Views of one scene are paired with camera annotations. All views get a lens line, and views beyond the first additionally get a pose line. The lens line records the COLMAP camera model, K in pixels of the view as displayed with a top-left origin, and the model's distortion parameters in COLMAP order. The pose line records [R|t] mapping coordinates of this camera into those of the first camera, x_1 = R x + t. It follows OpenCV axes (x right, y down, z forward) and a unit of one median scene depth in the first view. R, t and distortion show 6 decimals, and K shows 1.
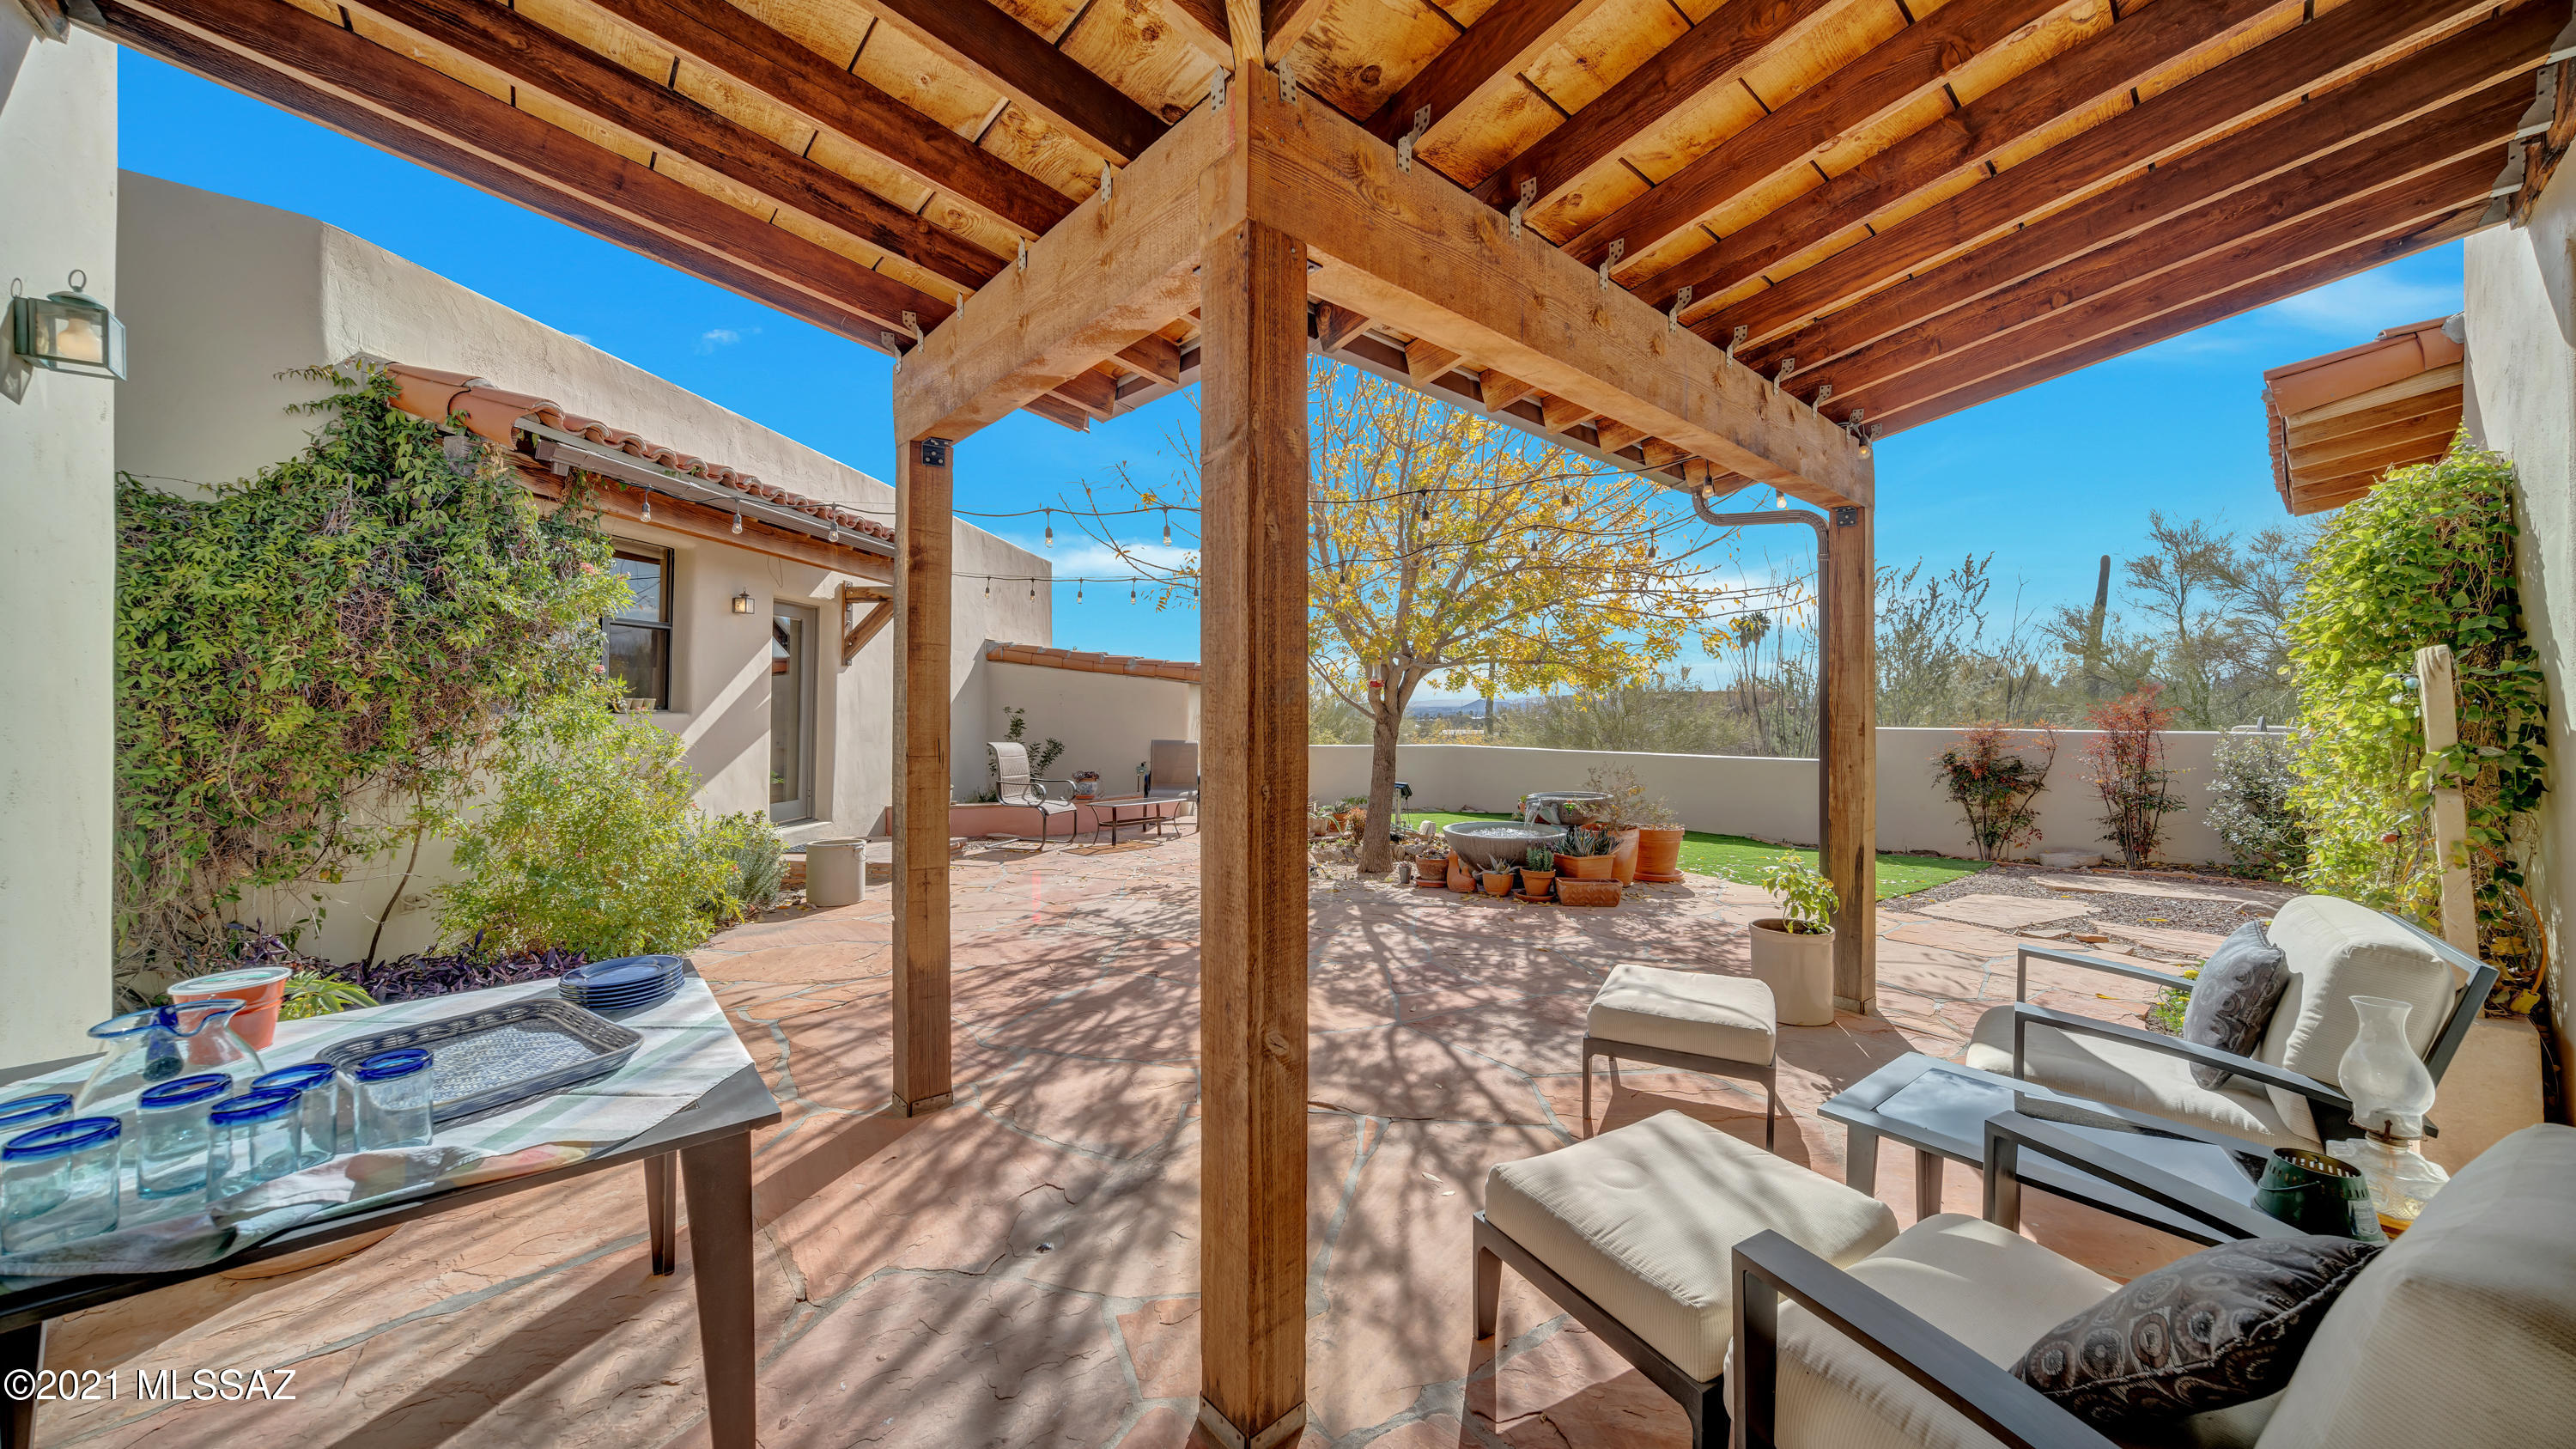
lens RADIAL K [[901.2, 0, 1289.1], [0, 901.2, 684.5], [0, 0, 1]] dist [-0.030384, 0.008341]
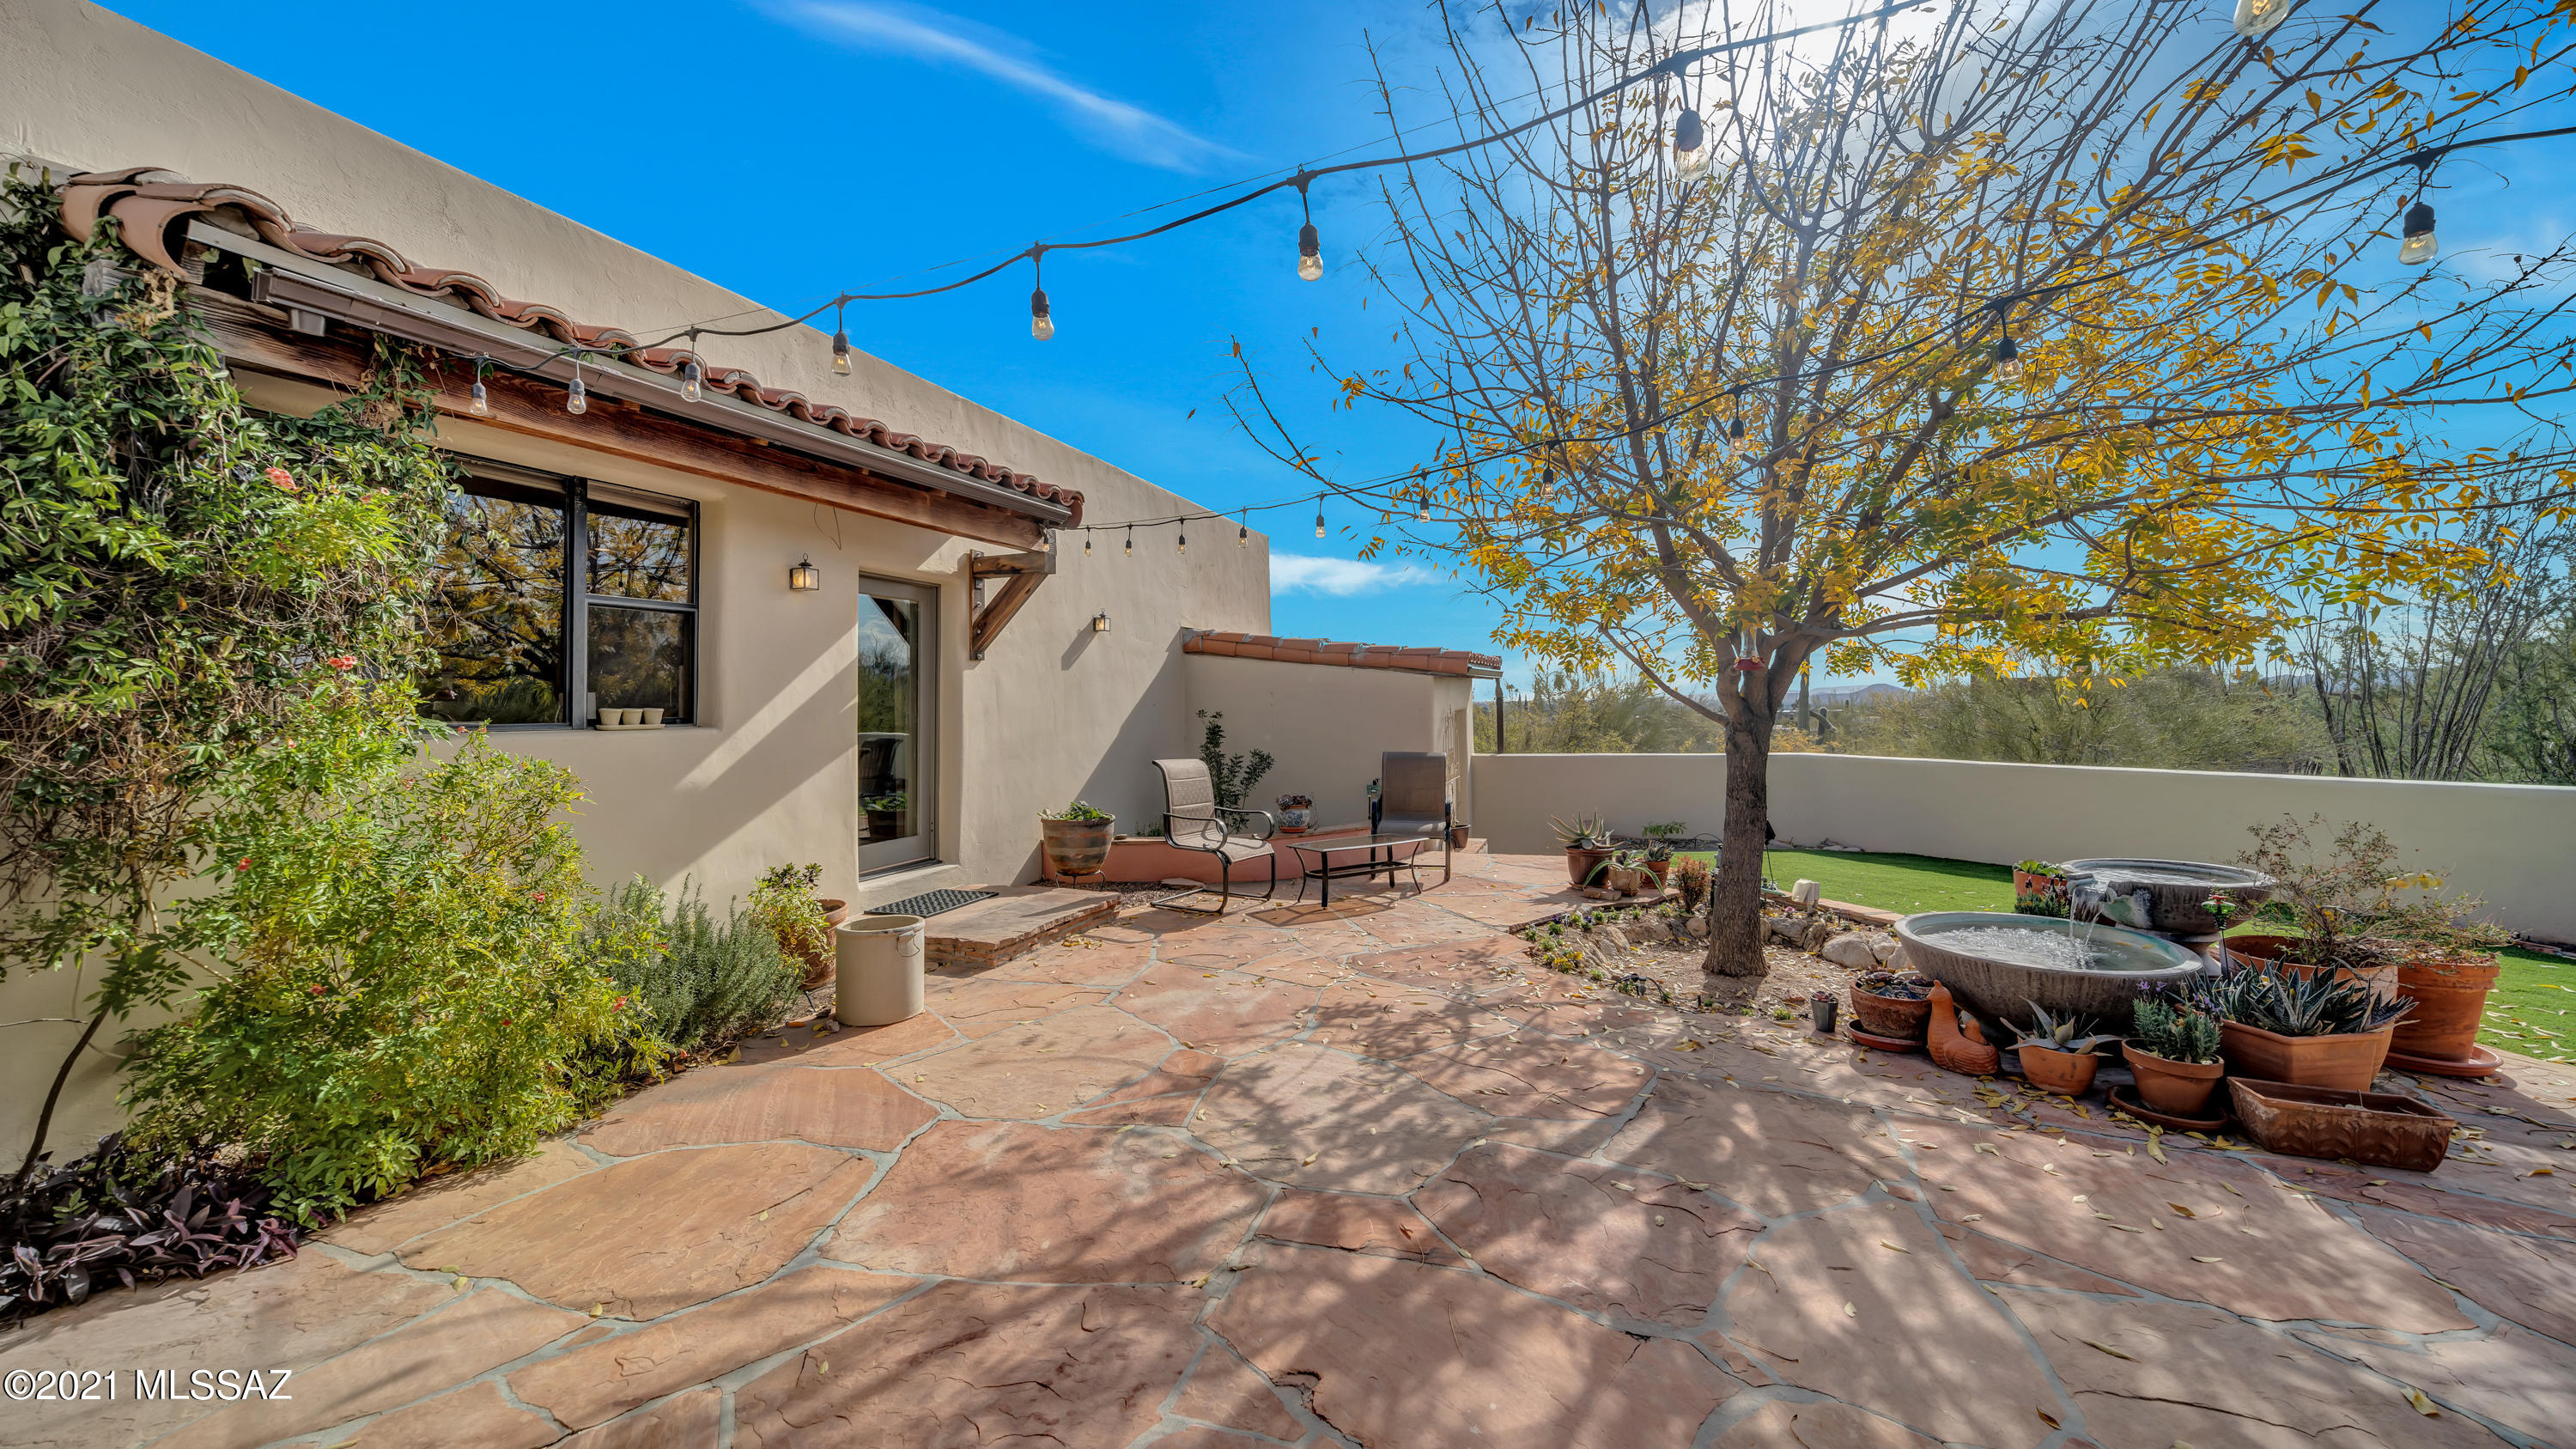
lens RADIAL K [[901.2, 0, 1289.1], [0, 901.2, 684.5], [0, 0, 1]] dist [-0.030384, 0.008341]
pose [[0.960457, -0.020122, -0.277702, -0.023760], [0.021030, 0.999779, 0.000289, 0.005028], [0.277635, -0.006117, 0.960667, 0.333421]]
